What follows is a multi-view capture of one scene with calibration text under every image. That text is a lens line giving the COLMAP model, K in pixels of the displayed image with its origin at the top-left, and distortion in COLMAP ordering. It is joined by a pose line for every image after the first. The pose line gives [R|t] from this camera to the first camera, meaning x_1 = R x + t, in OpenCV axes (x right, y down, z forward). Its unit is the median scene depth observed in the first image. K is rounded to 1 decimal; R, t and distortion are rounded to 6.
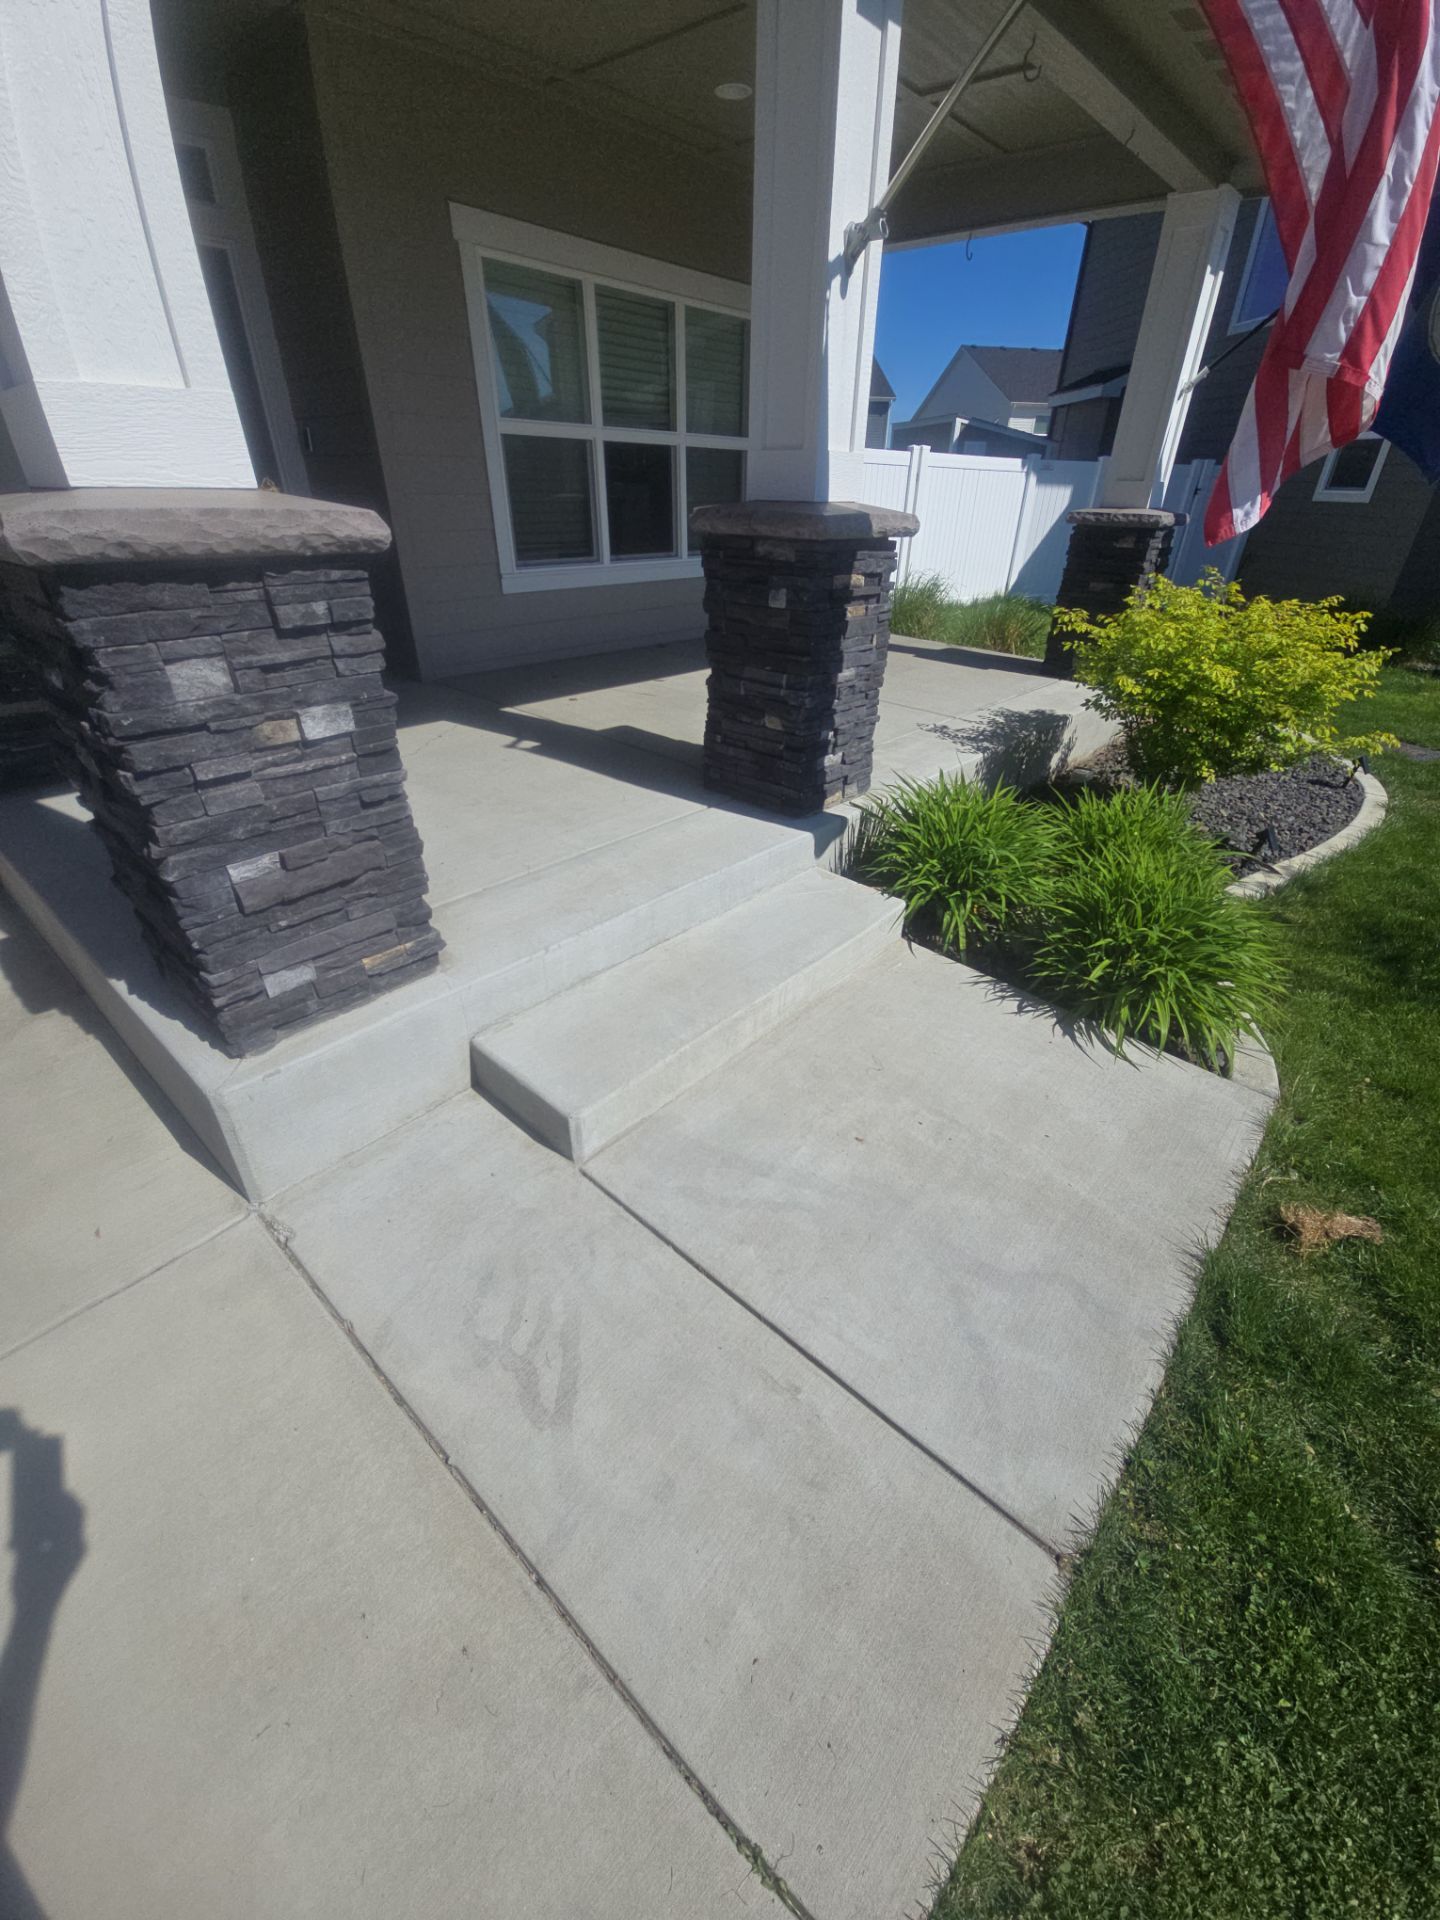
lens RADIAL K [[791.7, 0, 720.0], [0, 791.7, 960.0], [0, 0, 1]] dist [0.001446, -0.000481]
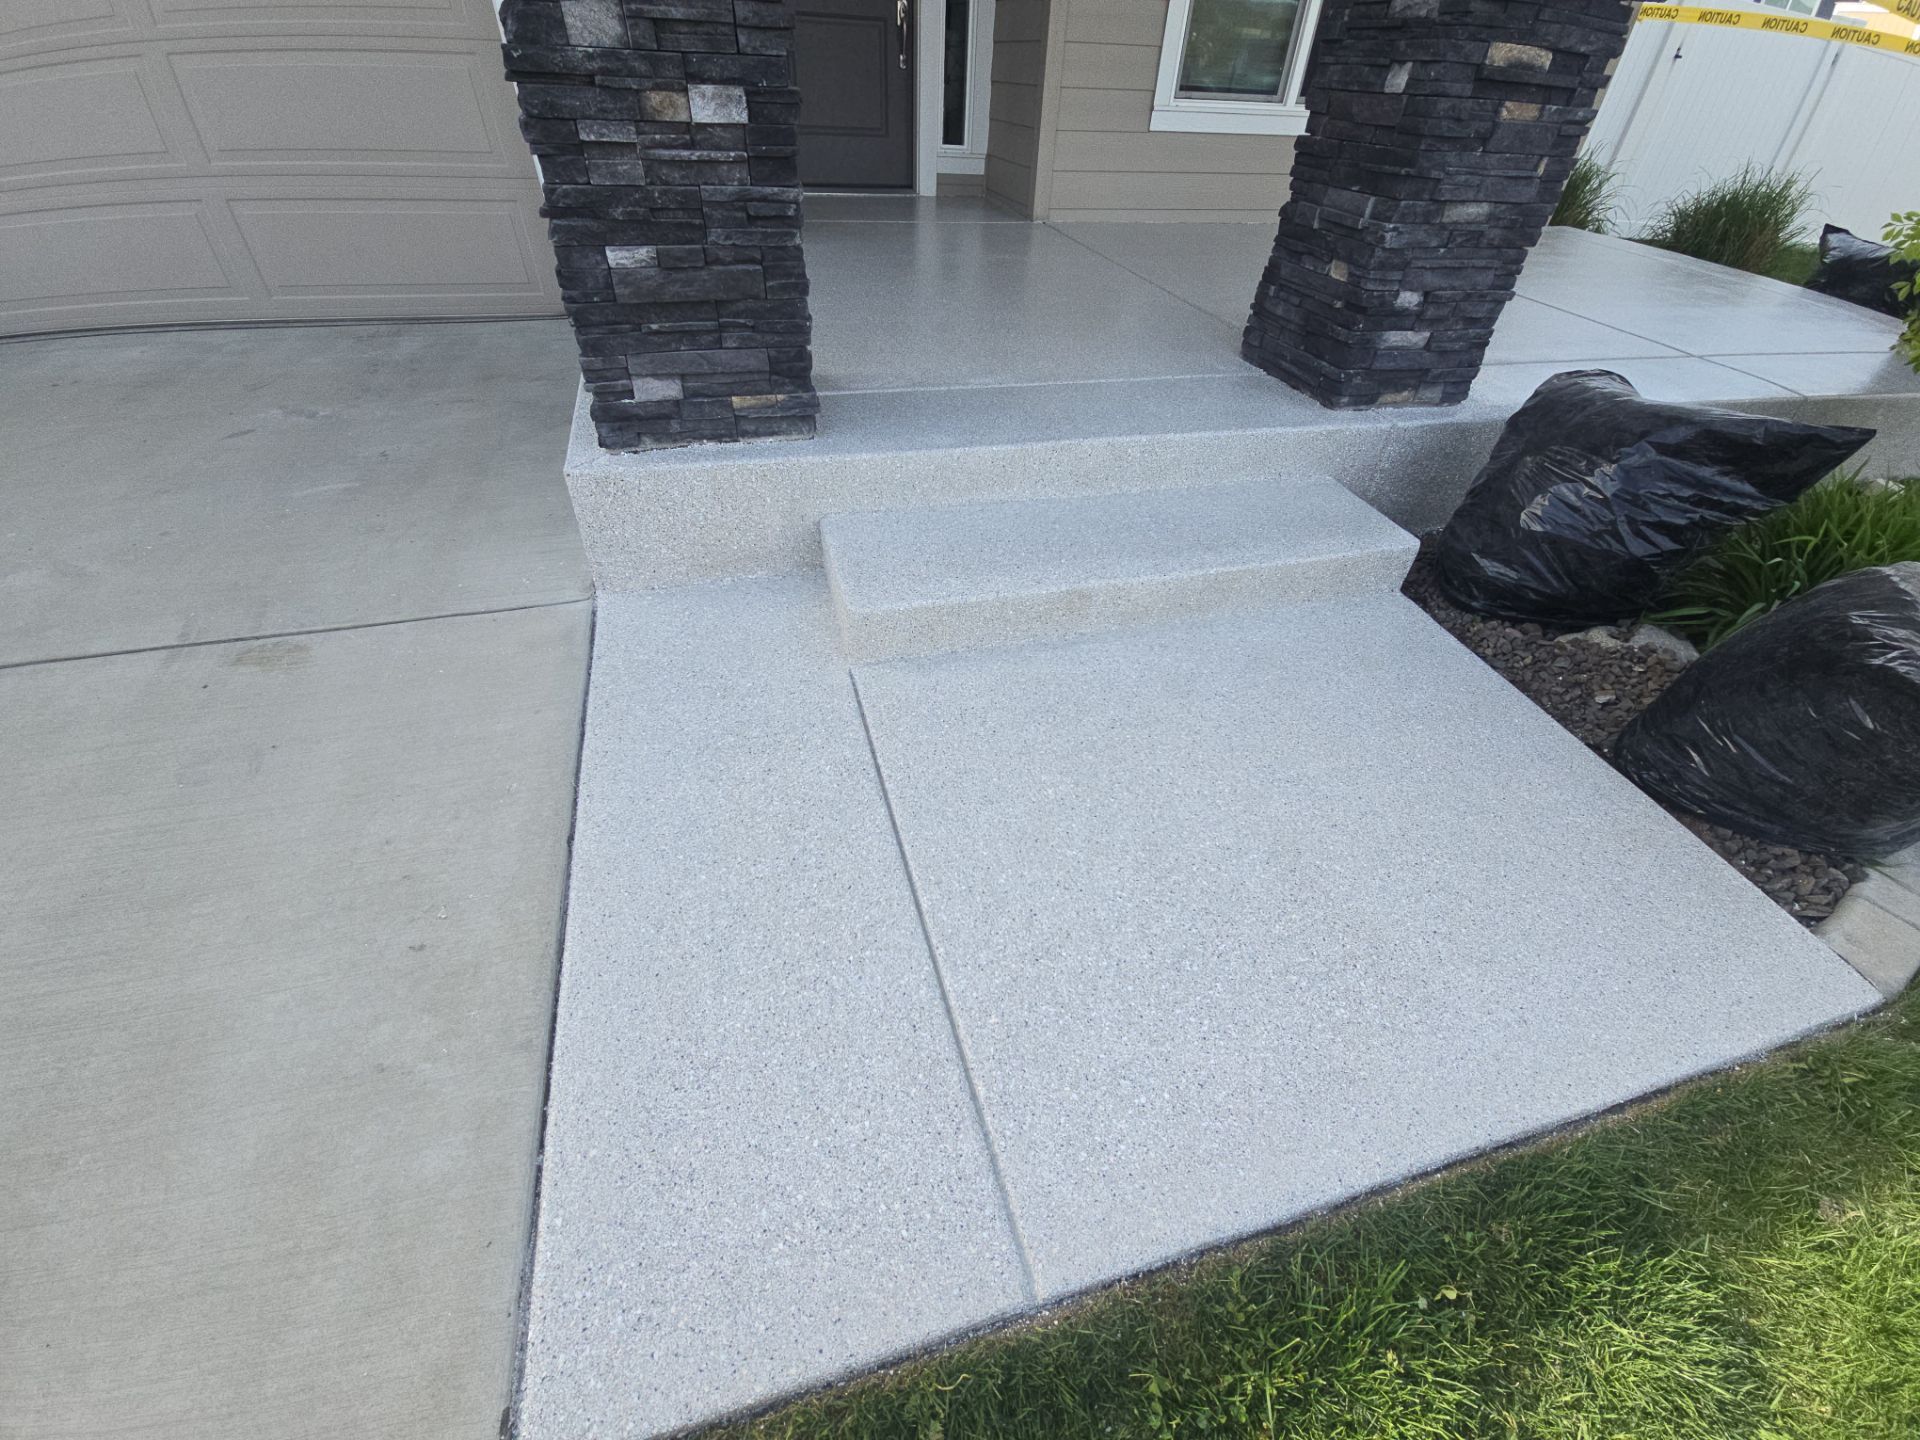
lens RADIAL K [[791.7, 0, 960.0], [0, 791.7, 720.0], [0, 0, 1]] dist [0.001446, -0.000481]
pose [[0.845547, 0.357777, -0.396290, 0.360926], [-0.299827, 0.932358, 0.202019, 0.099202], [0.441762, -0.051998, 0.895624, 0.223523]]
